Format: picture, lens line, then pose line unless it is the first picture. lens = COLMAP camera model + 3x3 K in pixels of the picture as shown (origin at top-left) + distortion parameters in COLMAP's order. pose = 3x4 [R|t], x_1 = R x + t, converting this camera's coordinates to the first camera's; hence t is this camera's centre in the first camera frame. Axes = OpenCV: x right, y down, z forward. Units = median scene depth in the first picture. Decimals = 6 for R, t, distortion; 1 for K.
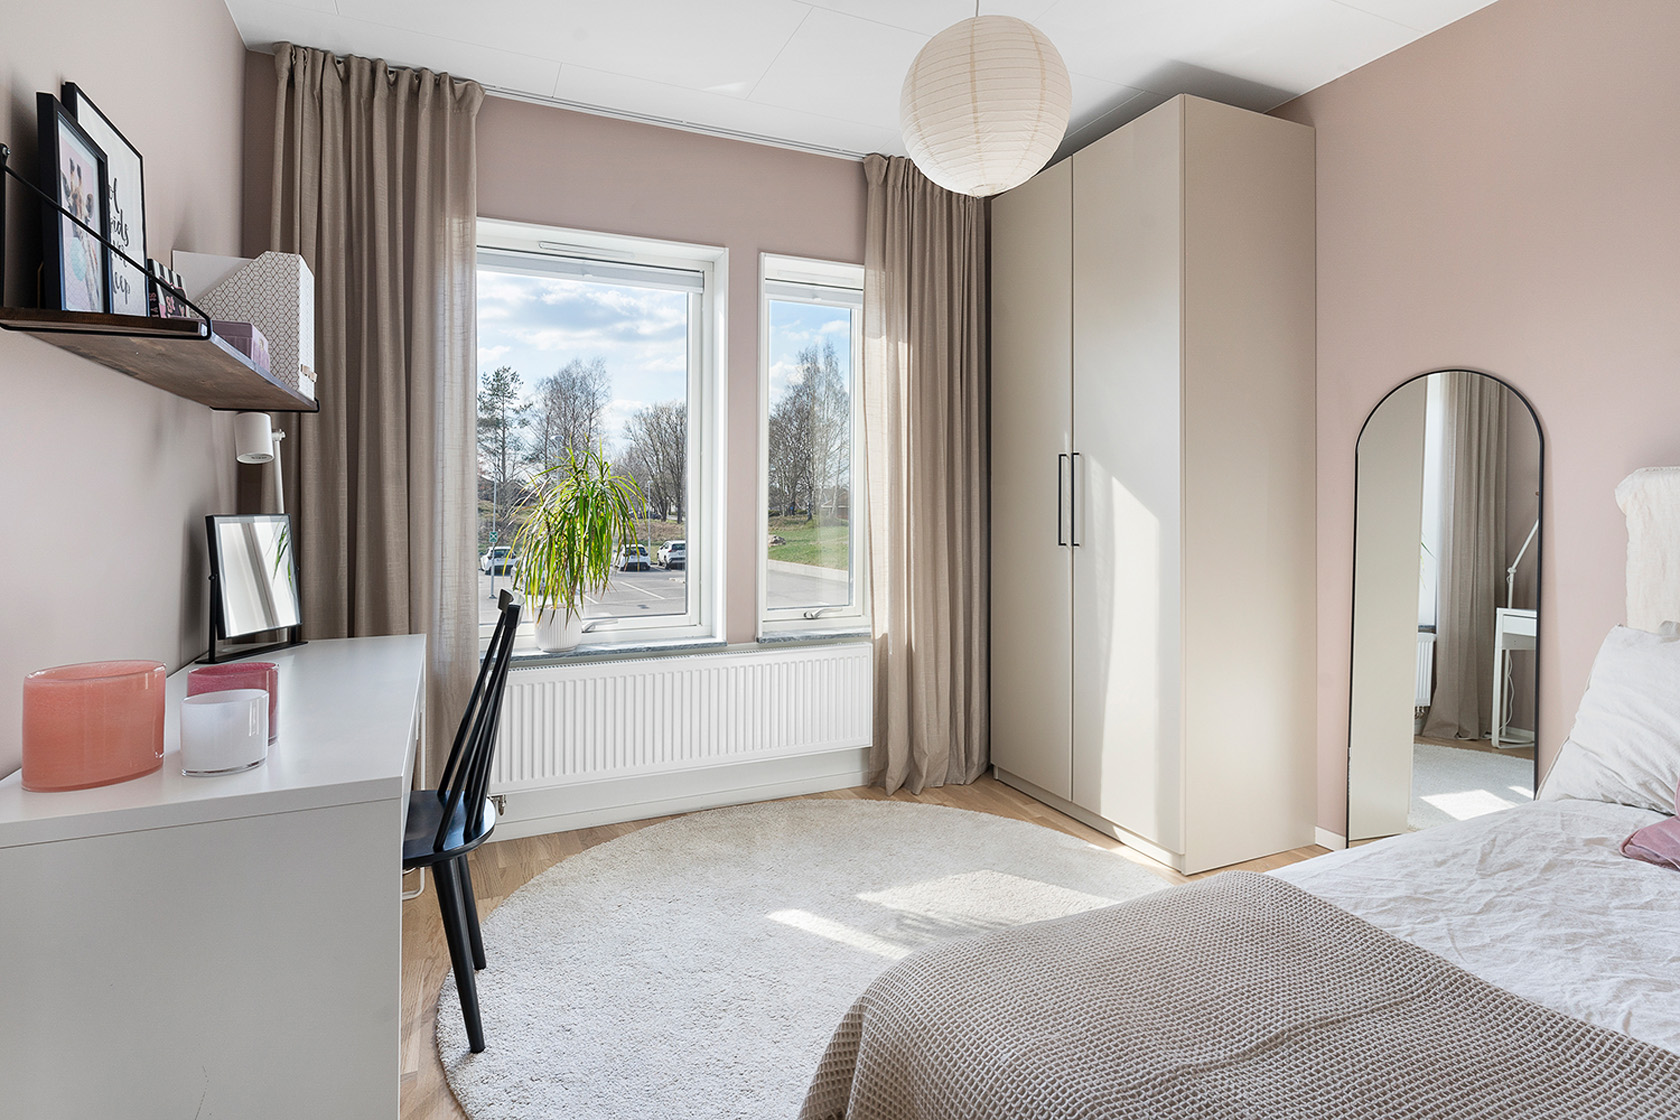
lens RADIAL K [[871.7, 0, 835.3], [0, 871.7, 502.3], [0, 0, 1]] dist [-0.005208, -0.001060]
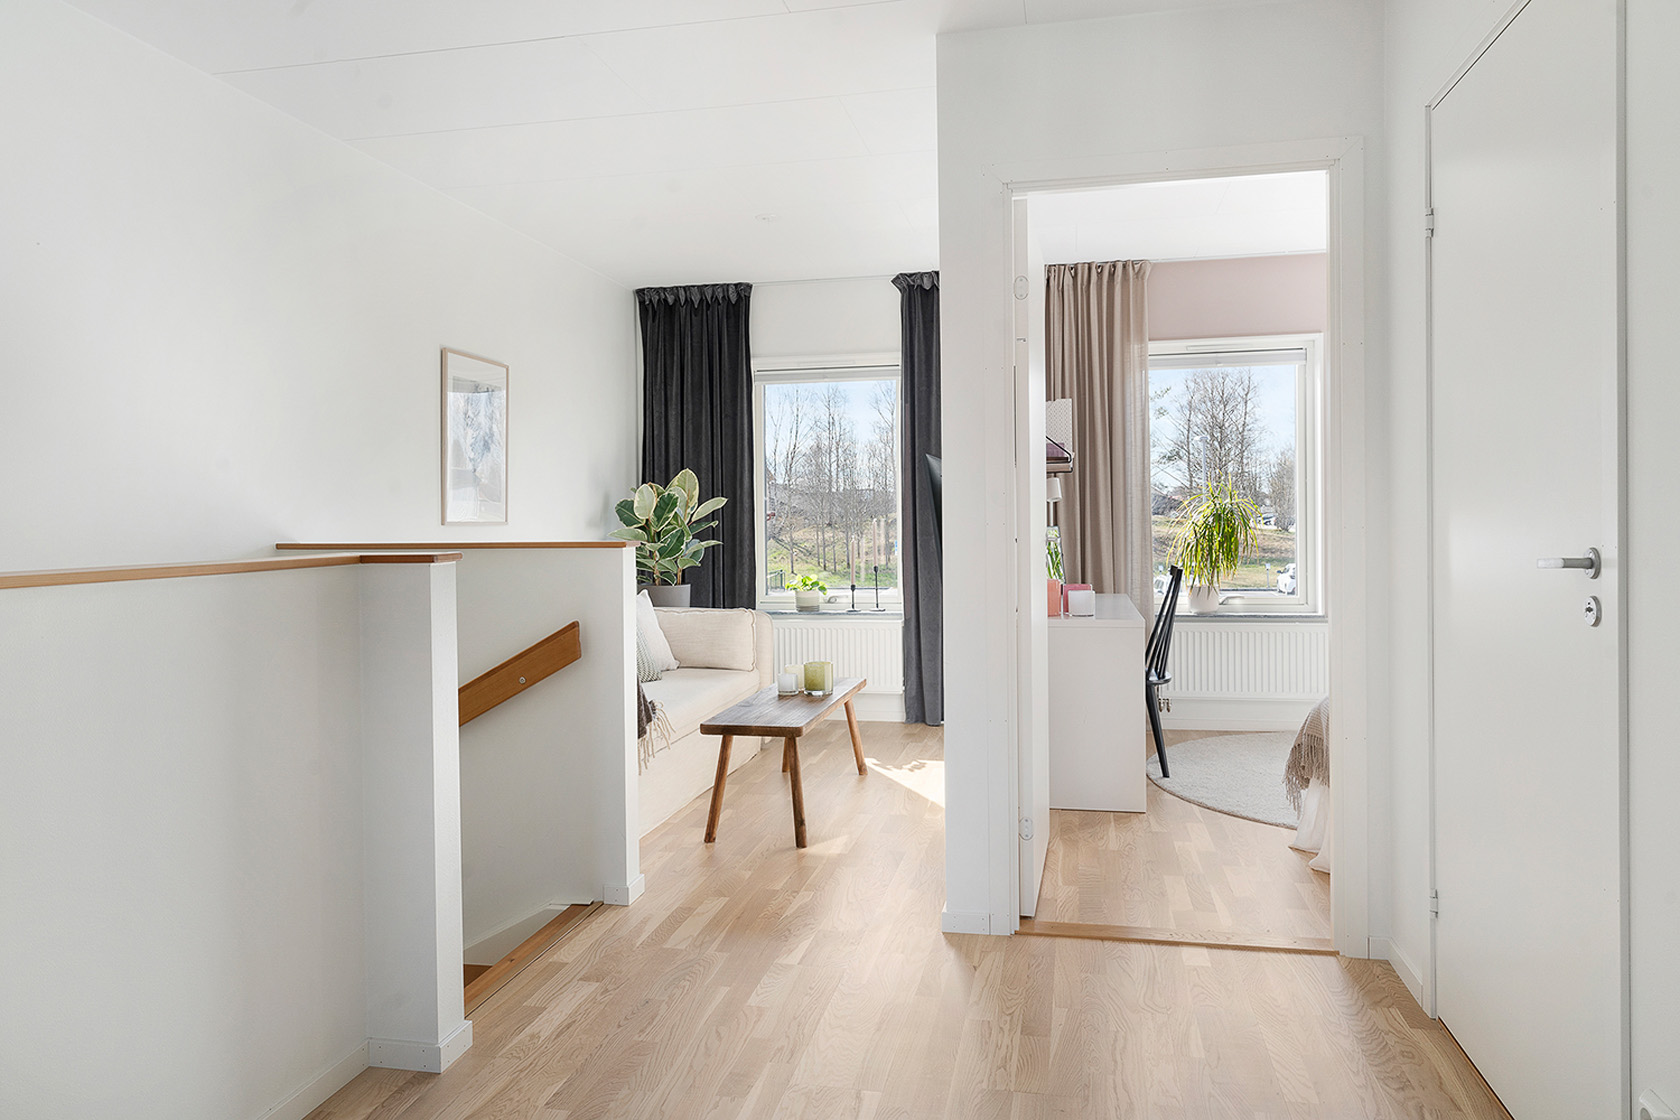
lens RADIAL K [[1066.7, 0, 836.0], [0, 1066.7, 527.6], [0, 0, 1]] dist [0.002440, 0.000622]
pose [[0.801380, -0.008179, -0.598100, 0.303158], [0.018183, 0.999778, 0.010691, -0.014577], [0.597879, -0.019443, 0.801350, -0.934936]]
